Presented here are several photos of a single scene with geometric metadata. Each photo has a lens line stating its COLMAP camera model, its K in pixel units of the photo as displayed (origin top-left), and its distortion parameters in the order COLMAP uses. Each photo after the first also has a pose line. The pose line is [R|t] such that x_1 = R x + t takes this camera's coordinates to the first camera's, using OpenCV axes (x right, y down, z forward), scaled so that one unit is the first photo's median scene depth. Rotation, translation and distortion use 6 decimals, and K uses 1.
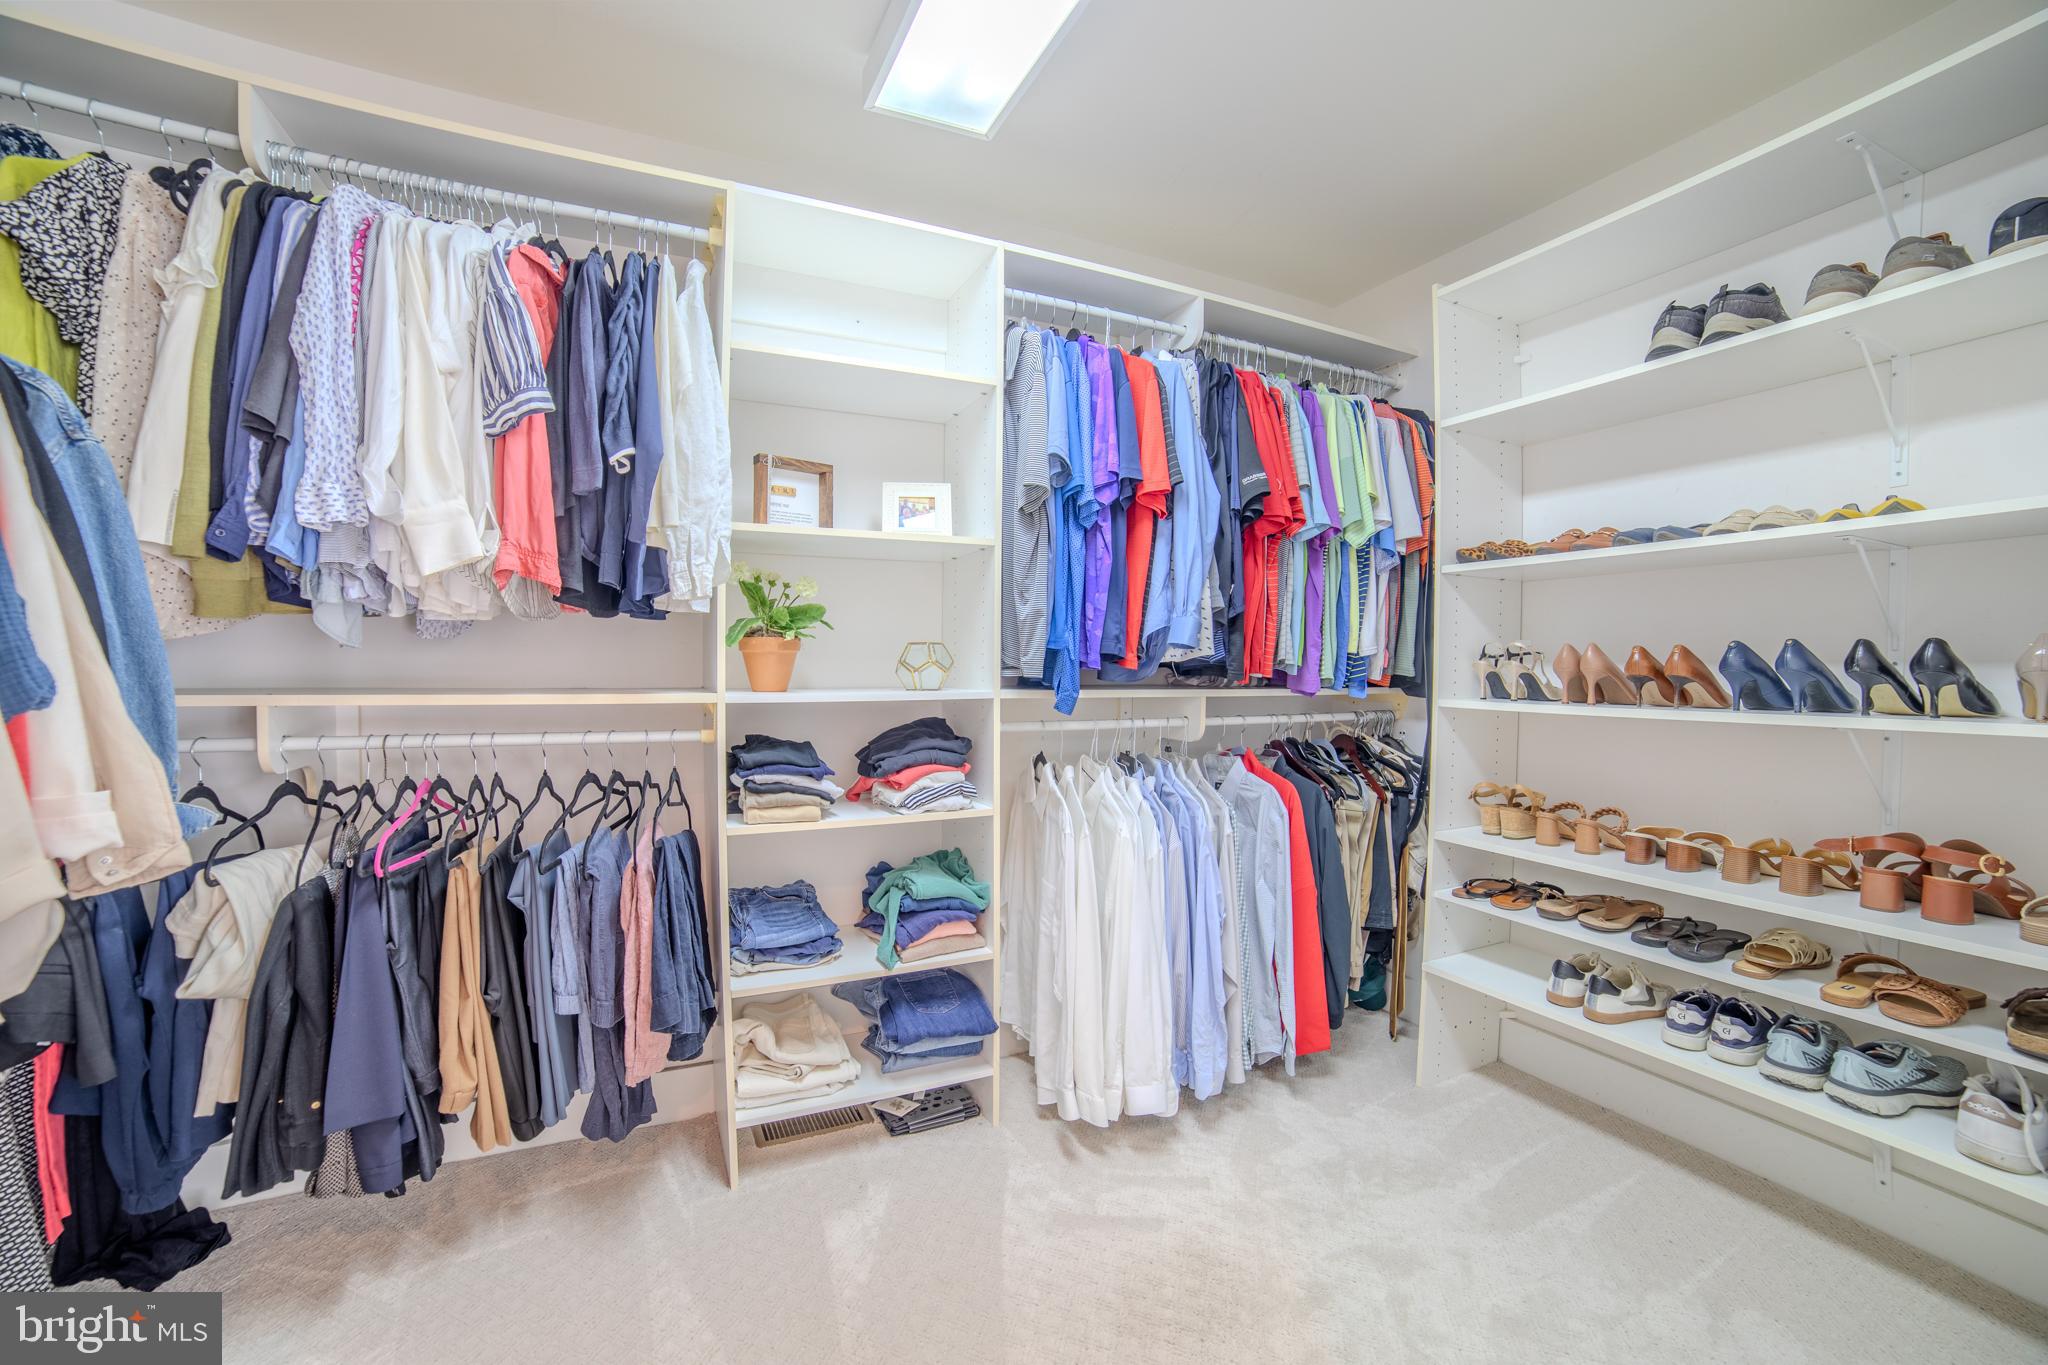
lens RADIAL K [[836.8, 0, 1024.0], [0, 836.8, 690.8], [0, 0, 1]] dist [-0.105122, 0.036634]
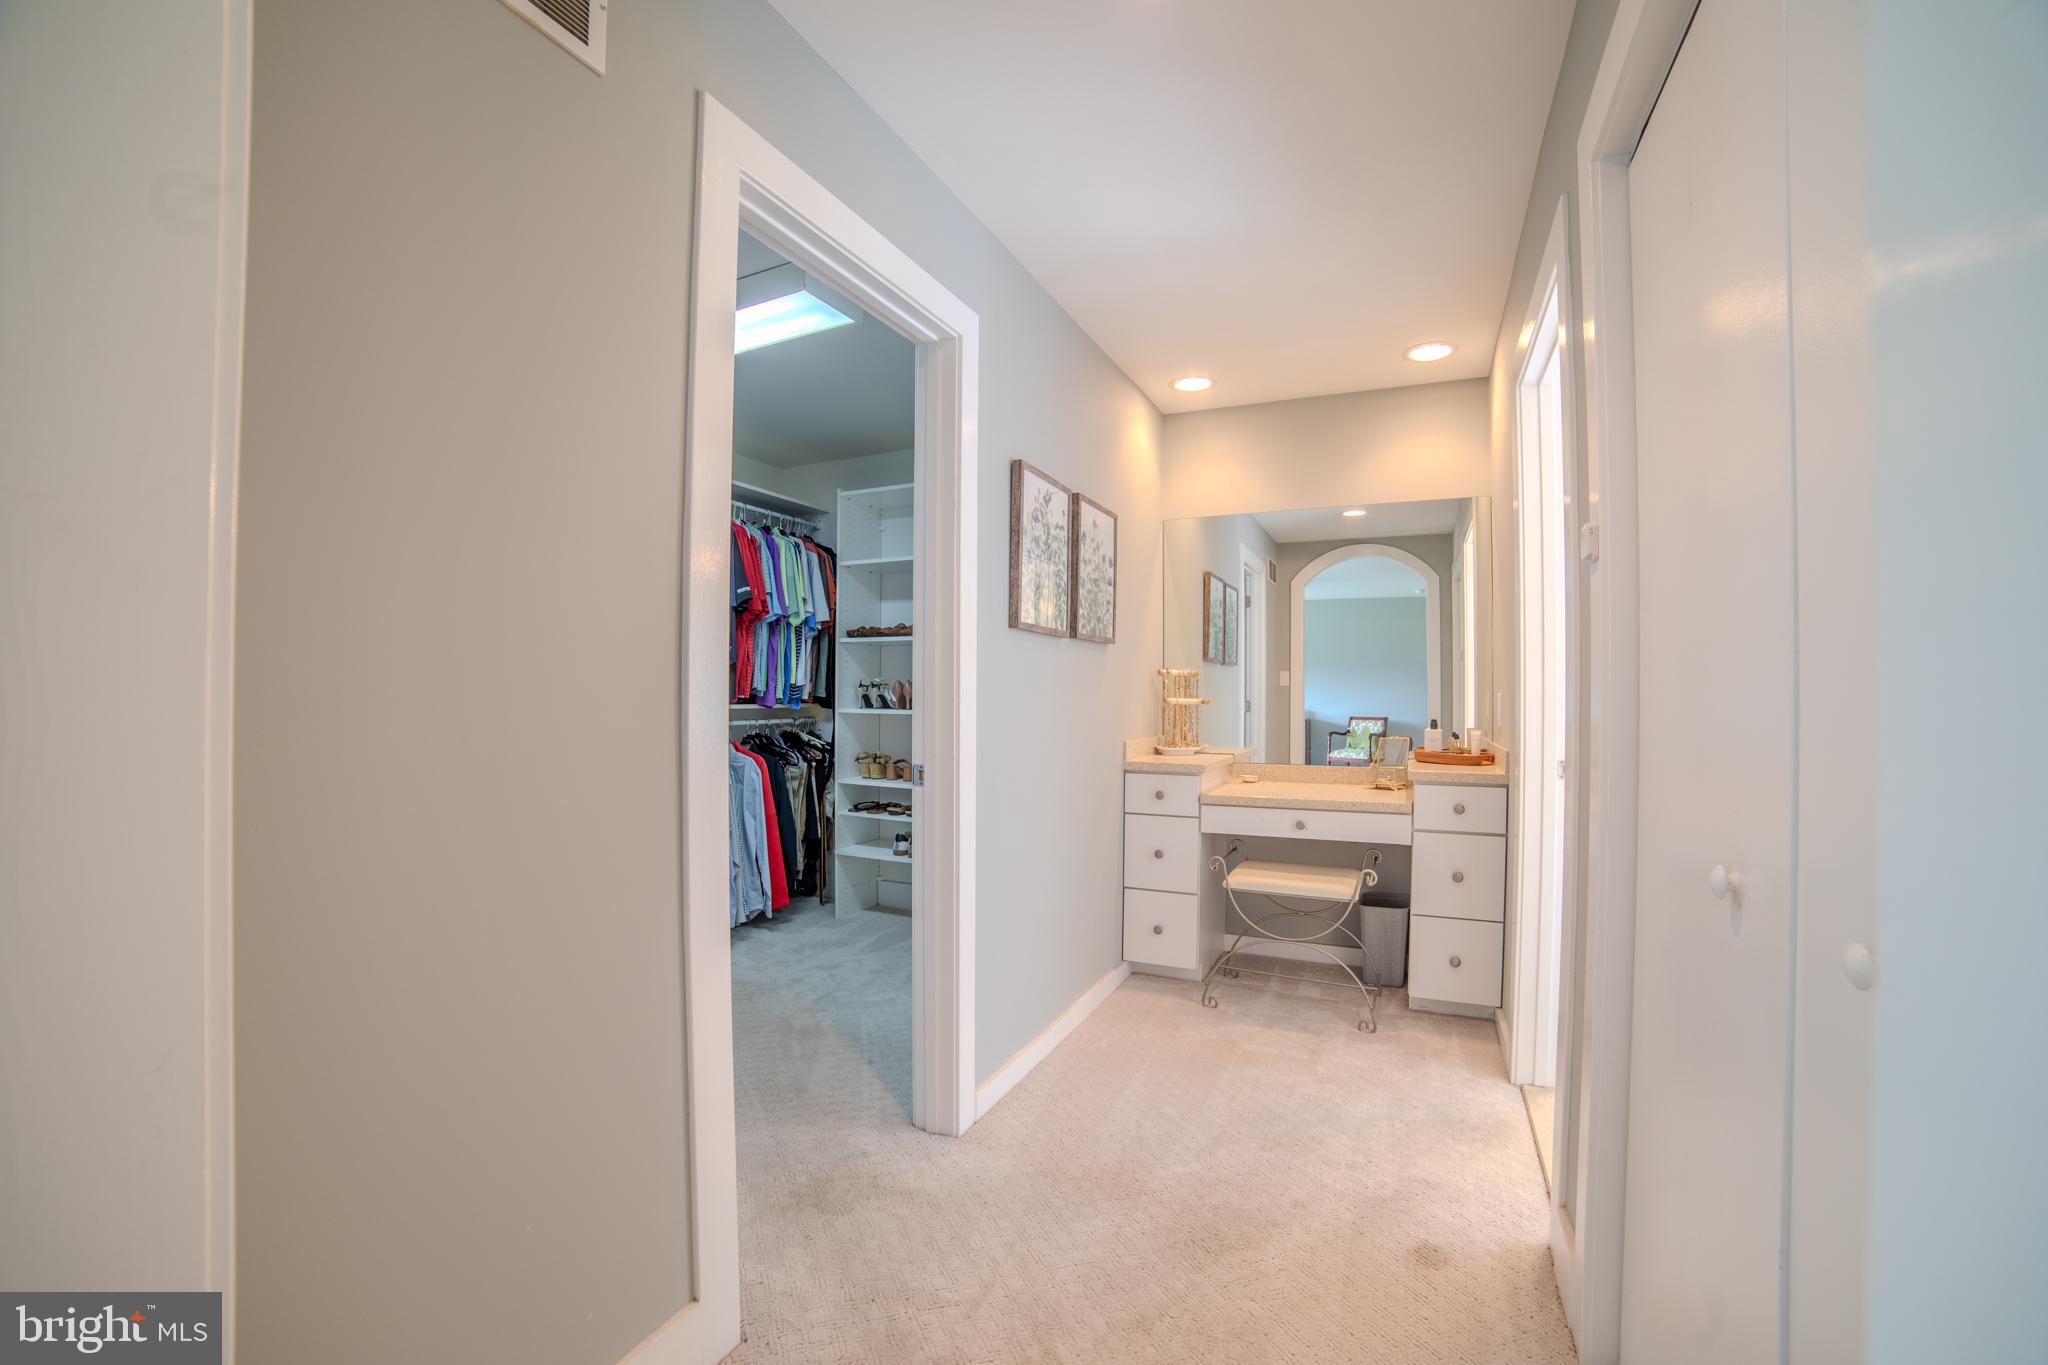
lens RADIAL K [[836.8, 0, 1024.0], [0, 836.8, 690.8], [0, 0, 1]] dist [-0.105122, 0.036634]
pose [[0.777539, -0.002953, 0.628827, -0.353558], [0.019151, 0.999636, -0.018985, 0.013181], [-0.628543, 0.026804, 0.777313, -0.735898]]
